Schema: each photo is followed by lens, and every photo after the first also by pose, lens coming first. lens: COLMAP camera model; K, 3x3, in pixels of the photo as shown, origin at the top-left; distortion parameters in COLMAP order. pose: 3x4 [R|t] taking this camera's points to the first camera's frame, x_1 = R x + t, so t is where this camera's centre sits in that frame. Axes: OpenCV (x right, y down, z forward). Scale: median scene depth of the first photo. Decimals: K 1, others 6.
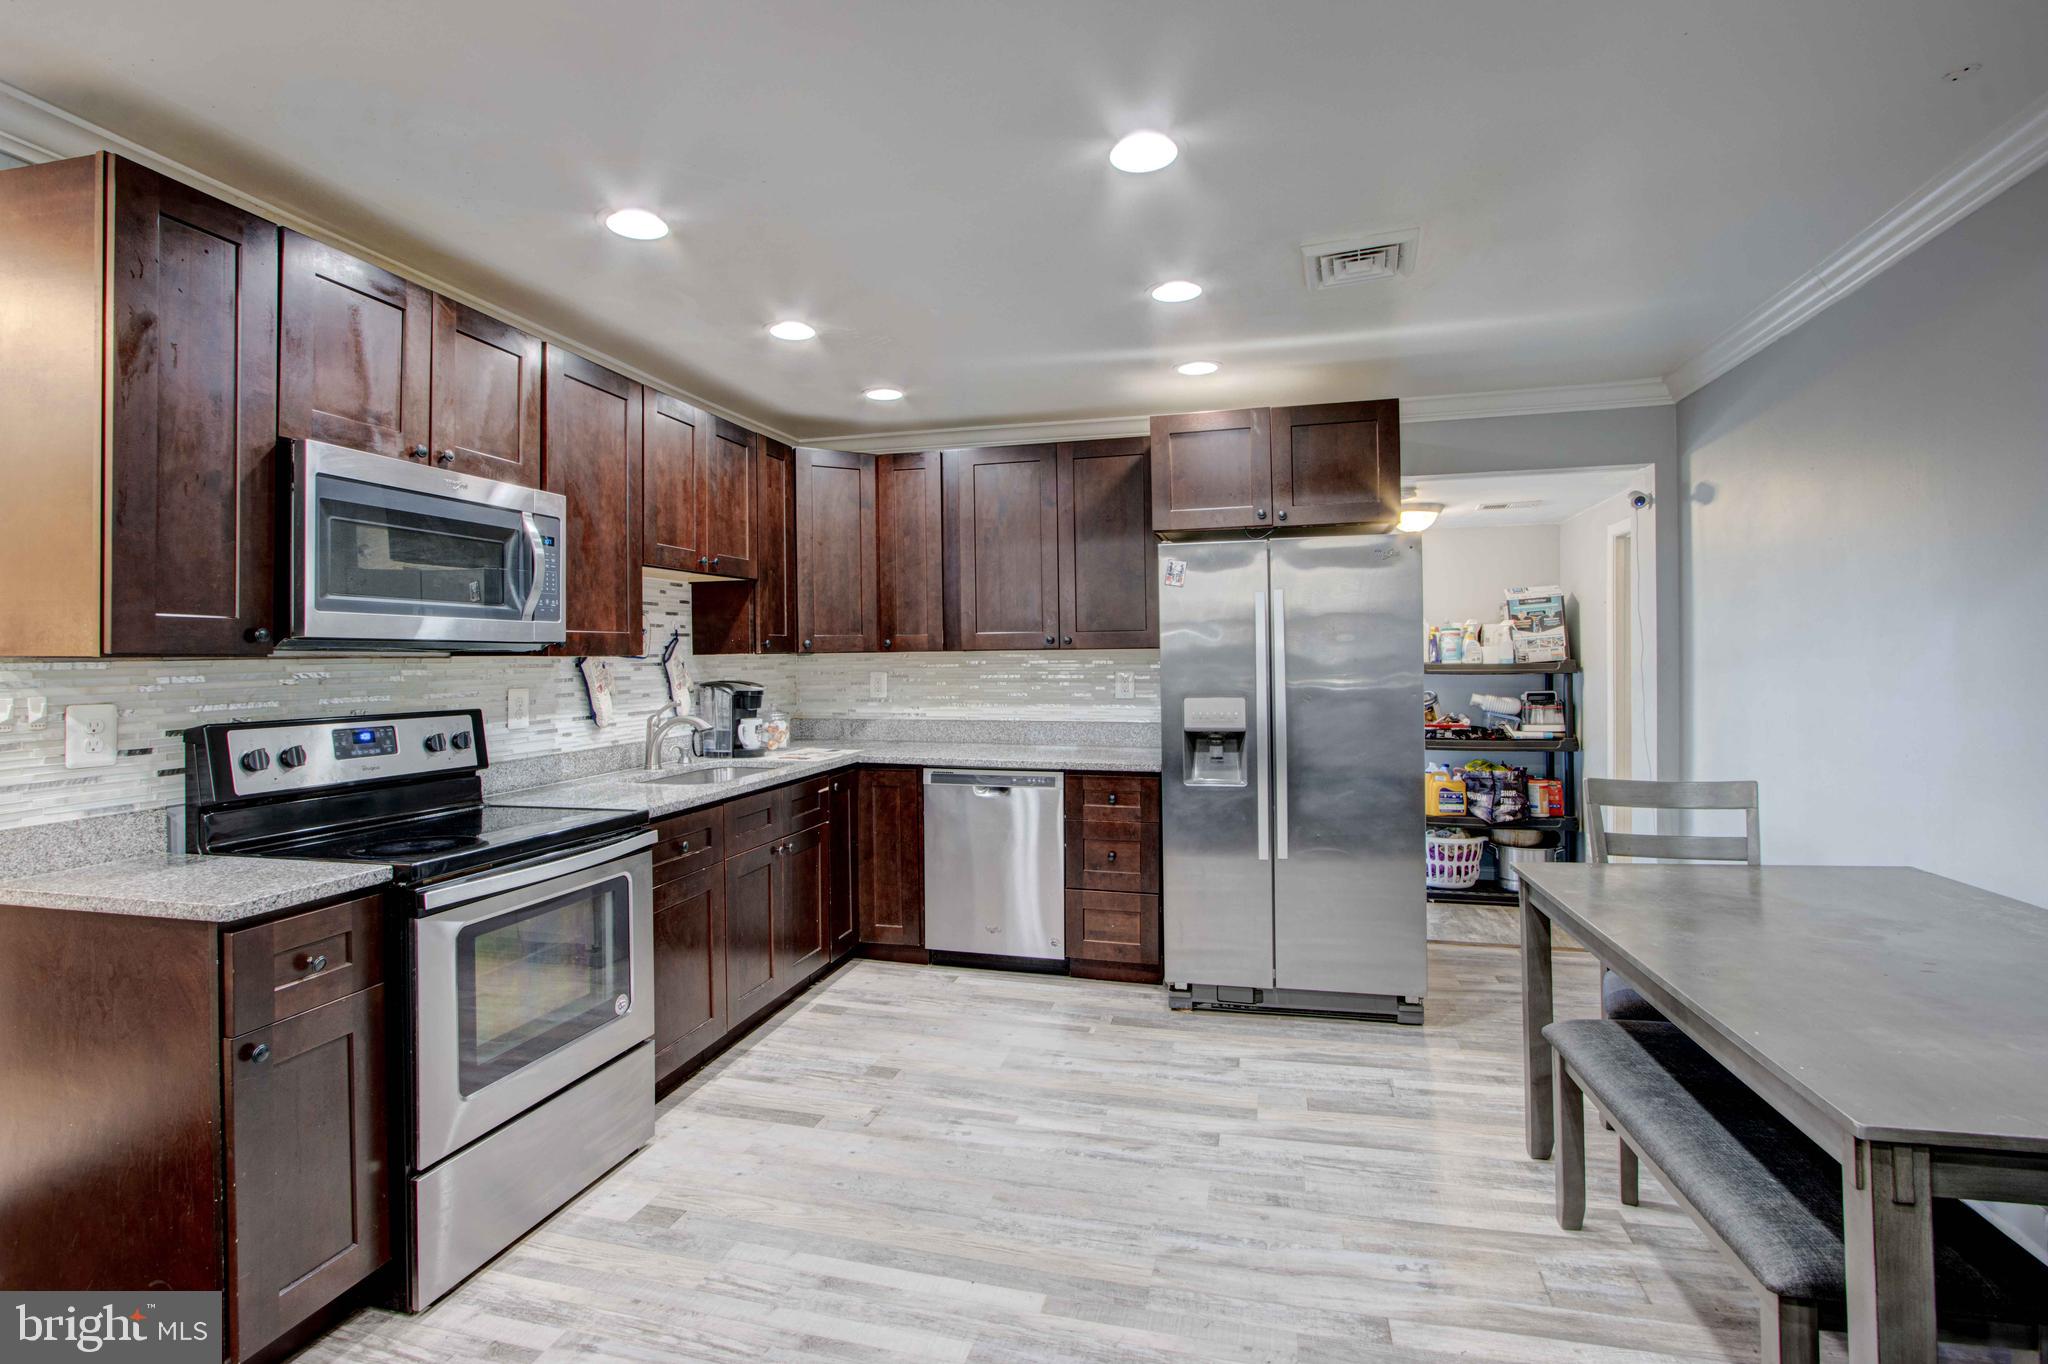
lens RADIAL K [[959.6, 0, 1021.7], [0, 959.6, 667.3], [0, 0, 1]] dist [-0.020798, 0.000159]
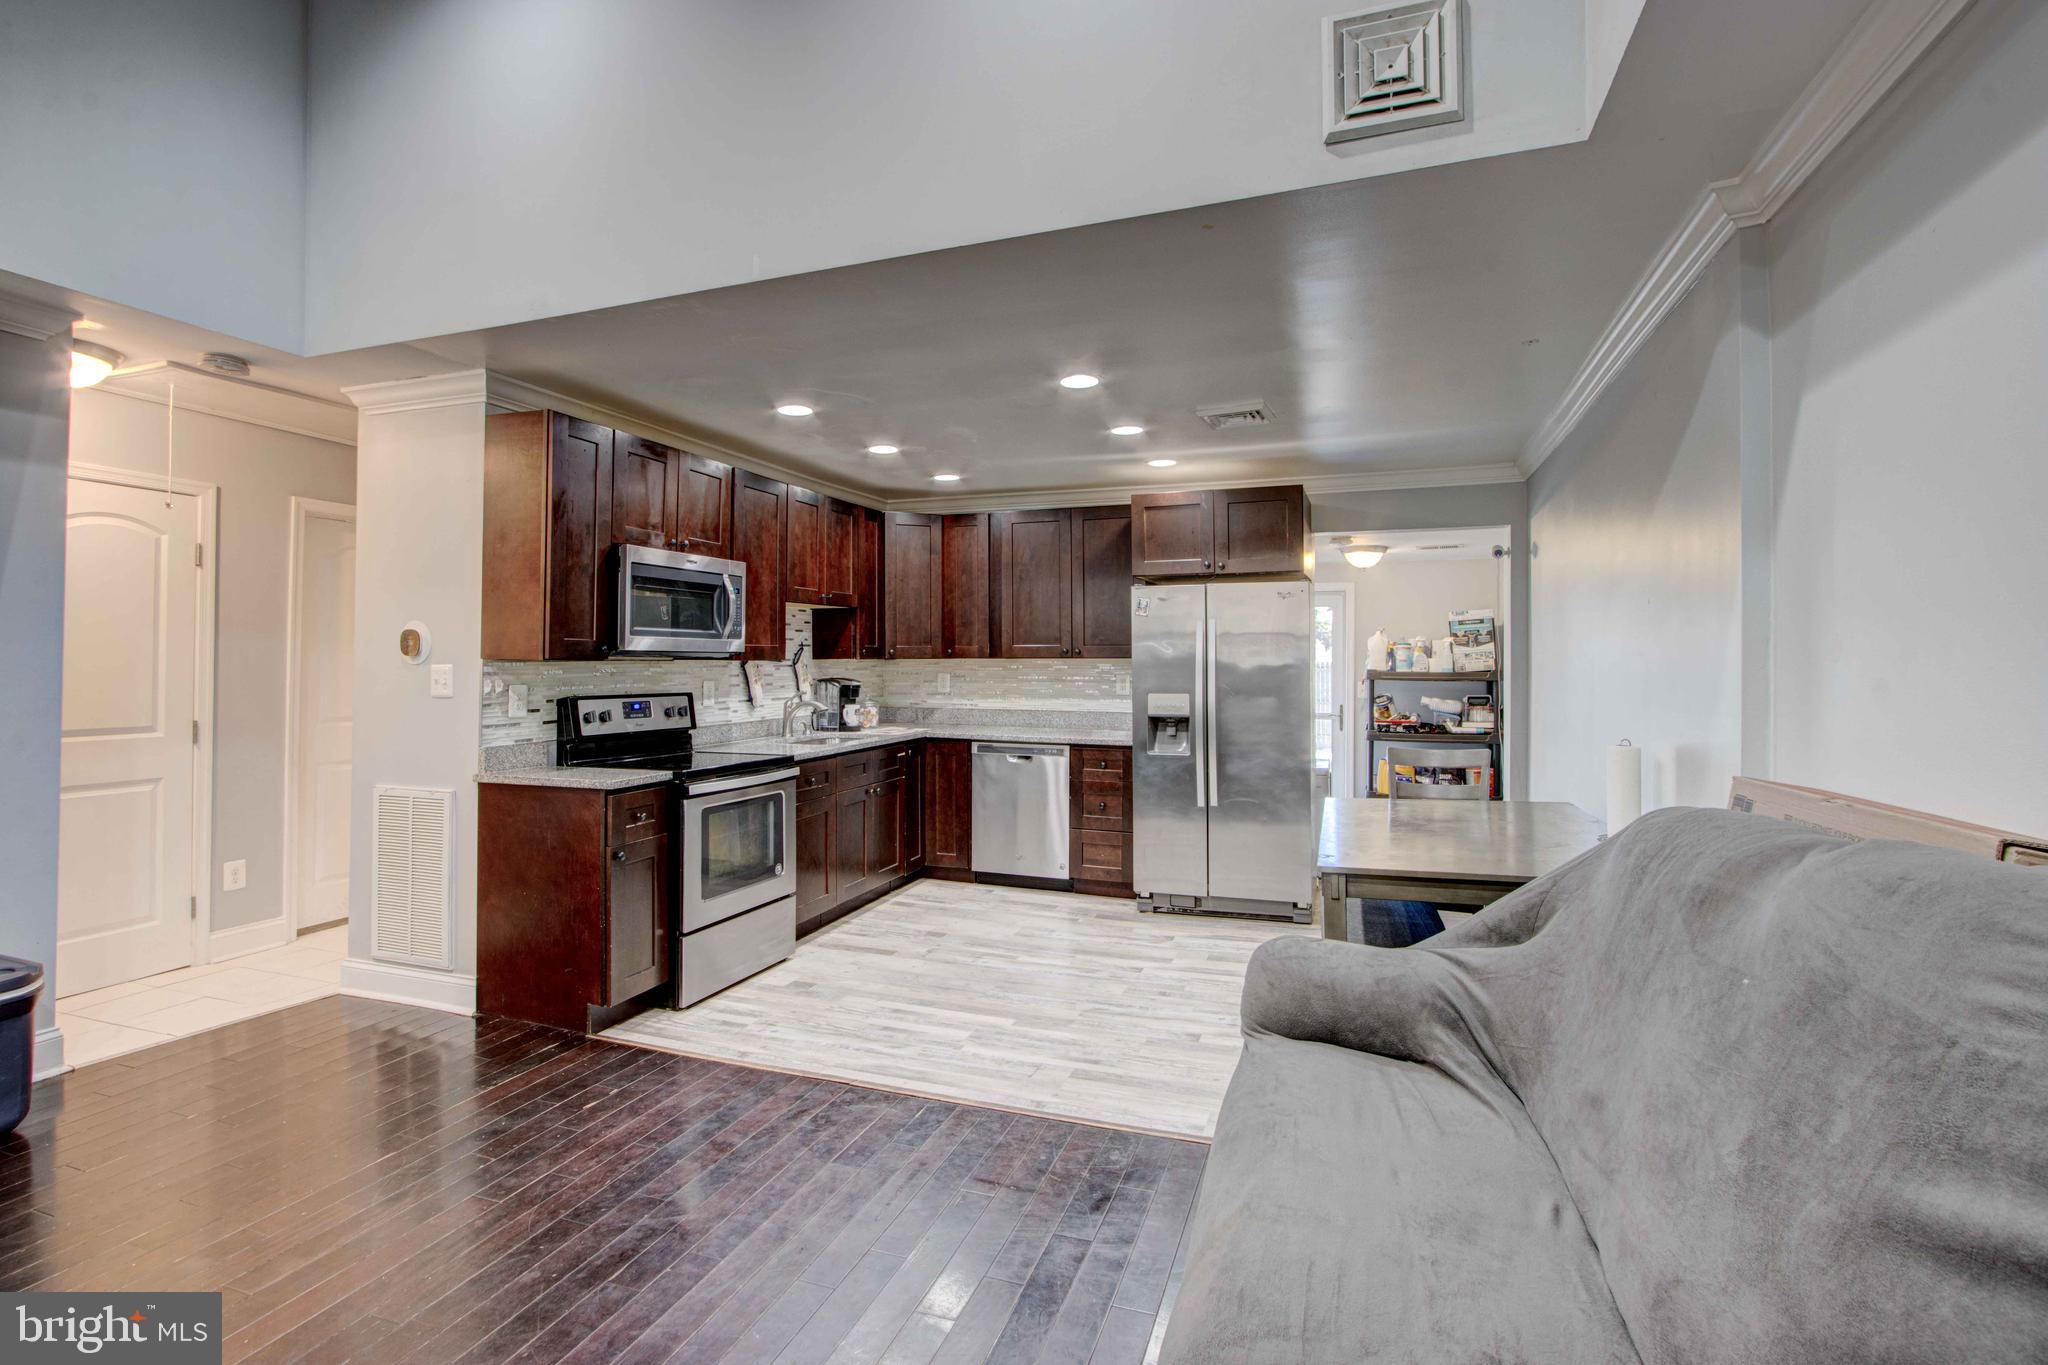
lens RADIAL K [[965.6, 0, 1020.7], [0, 965.6, 667.3], [0, 0, 1]] dist [-0.029716, -0.000011]
pose [[0.995934, 0.011383, -0.089359, 0.106869], [-0.011646, 0.999929, -0.002427, -0.001423], [0.089325, 0.003458, 0.995996, -0.457613]]
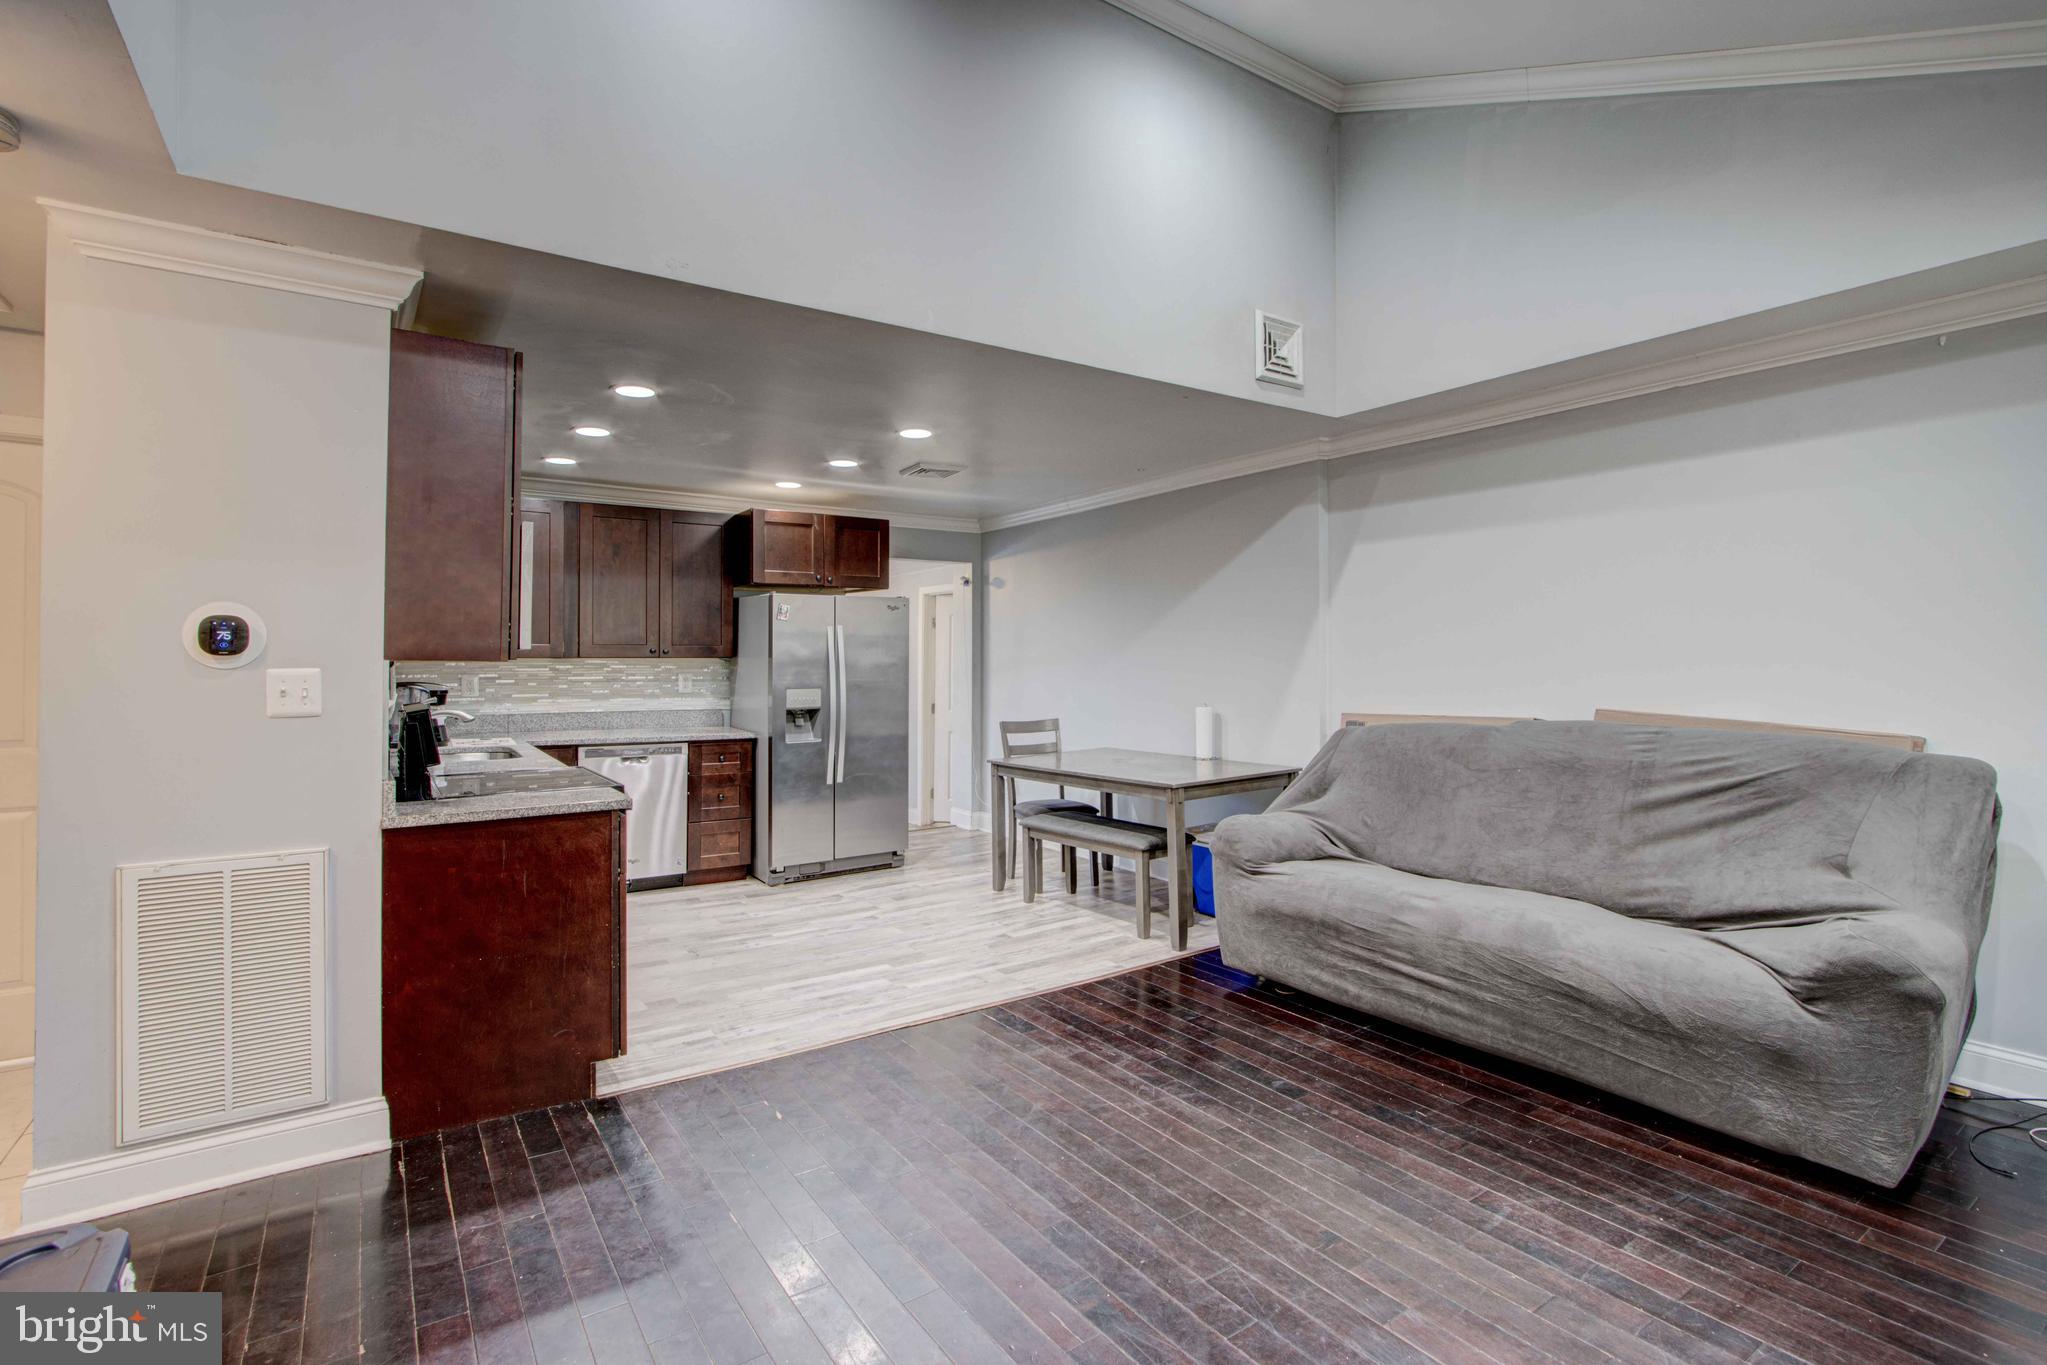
lens RADIAL K [[959.2, 0, 1021.2], [0, 959.2, 667.8], [0, 0, 1]] dist [-0.020798, 0.000159]
pose [[0.651551, 0.003445, 0.758597, -0.792020], [-0.000348, 0.999991, -0.004243, 0.002612], [-0.758605, 0.002501, 0.651546, -0.353015]]
